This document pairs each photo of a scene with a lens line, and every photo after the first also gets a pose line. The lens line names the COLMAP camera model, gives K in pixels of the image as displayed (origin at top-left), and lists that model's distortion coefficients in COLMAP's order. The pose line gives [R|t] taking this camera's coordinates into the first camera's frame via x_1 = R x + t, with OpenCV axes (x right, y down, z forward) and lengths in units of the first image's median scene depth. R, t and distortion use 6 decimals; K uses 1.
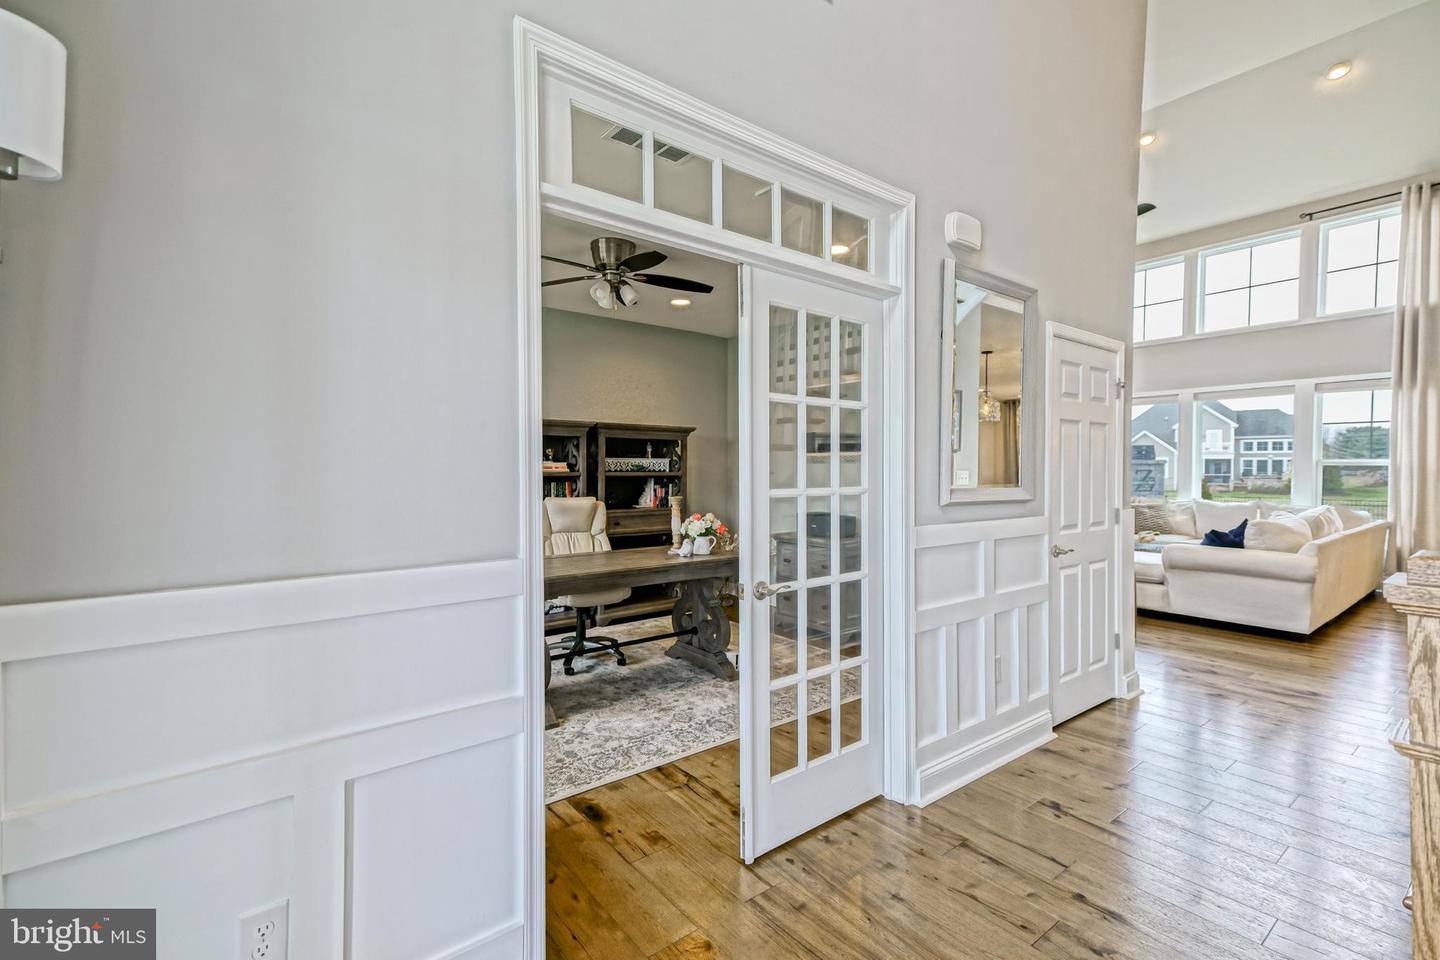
lens RADIAL K [[635.4, 0, 724.2], [0, 635.4, 474.3], [0, 0, 1]] dist [0.032152, -0.000727]
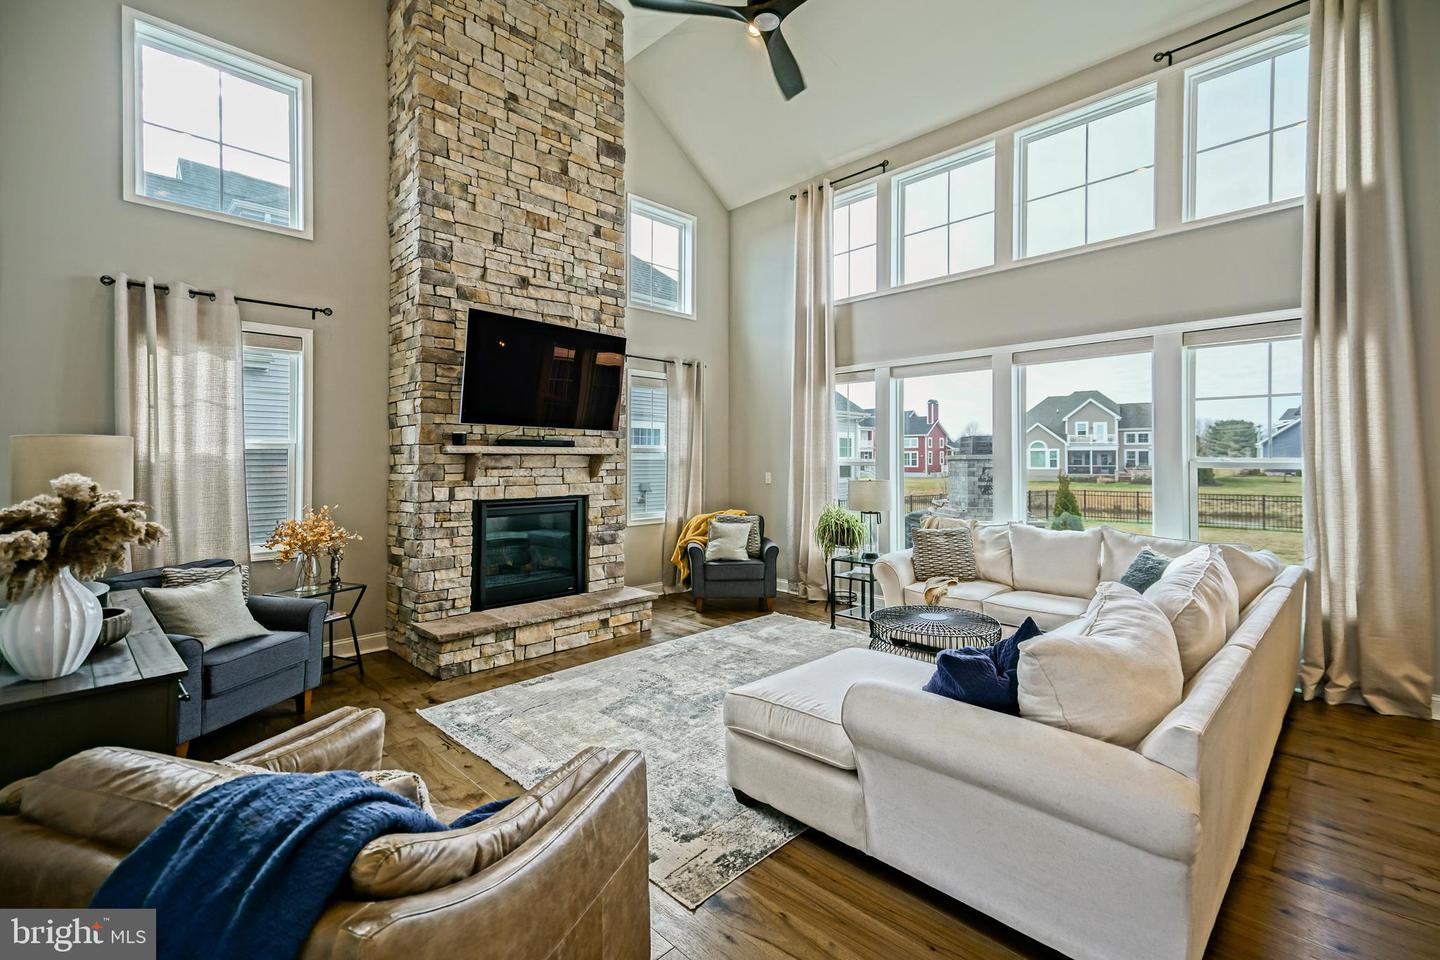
lens RADIAL K [[653.9, 0, 711.4], [0, 653.9, 439.9], [0, 0, 1]] dist [0.042234, 0.000418]
pose [[0.993401, 0.001511, 0.114679, 0.377519], [0.002985, 0.999234, -0.039026, -0.015632], [-0.114650, 0.039110, 0.992636, 0.413553]]
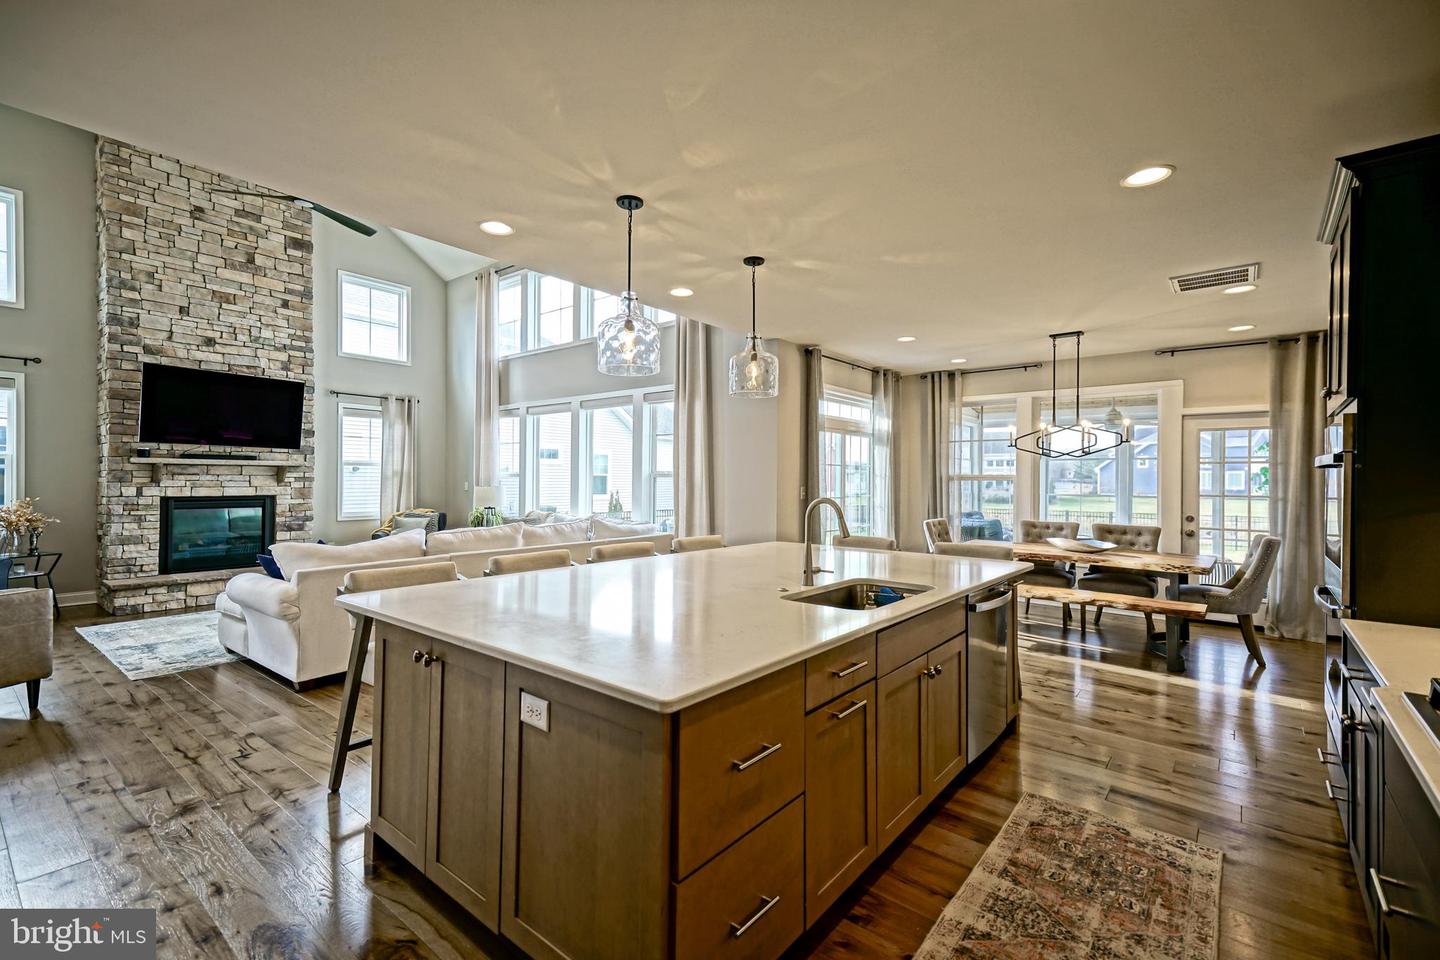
lens RADIAL K [[635.4, 0, 724.2], [0, 635.4, 474.3], [0, 0, 1]] dist [0.032152, -0.000727]
pose [[0.974979, 0.008888, 0.222119, 0.753404], [-0.005215, 0.999840, -0.017119, -0.002877], [-0.222236, 0.015532, 0.974869, 0.054495]]
